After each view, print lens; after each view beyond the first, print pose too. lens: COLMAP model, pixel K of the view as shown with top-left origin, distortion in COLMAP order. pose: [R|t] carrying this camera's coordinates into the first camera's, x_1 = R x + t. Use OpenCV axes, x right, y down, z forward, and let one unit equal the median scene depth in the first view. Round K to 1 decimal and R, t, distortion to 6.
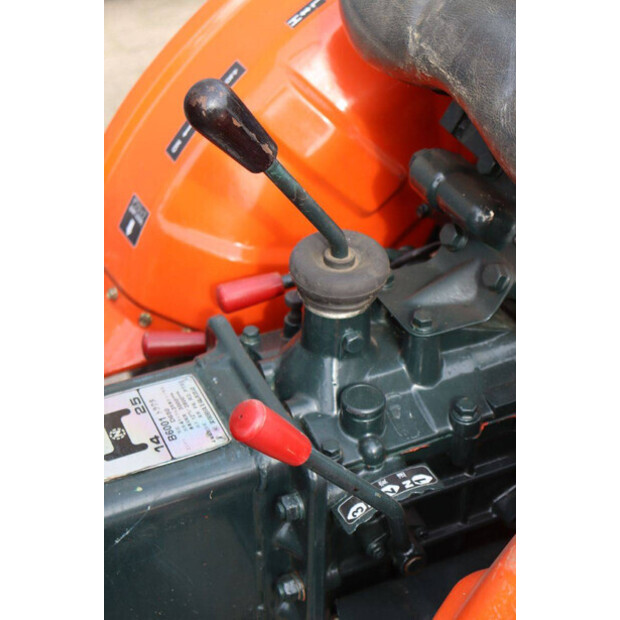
lens RADIAL K [[1343.5, 0, 310.3], [0, 1343.5, 310.4], [0, 0, 1]] dist [0.015147, 0.000000]
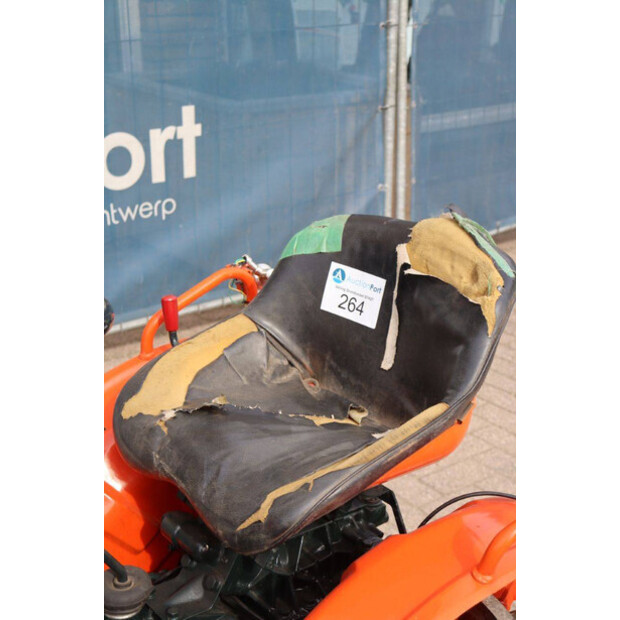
lens RADIAL K [[1008.1, 0, 313.8], [0, 1008.1, 314.1], [0, 0, 1]] dist [0.095853, 0.000000]
pose [[0.973452, -0.054164, 0.222389, -0.011890], [0.115170, 0.955551, -0.271399, 0.015724], [-0.197804, 0.289806, 0.936422, -0.393103]]
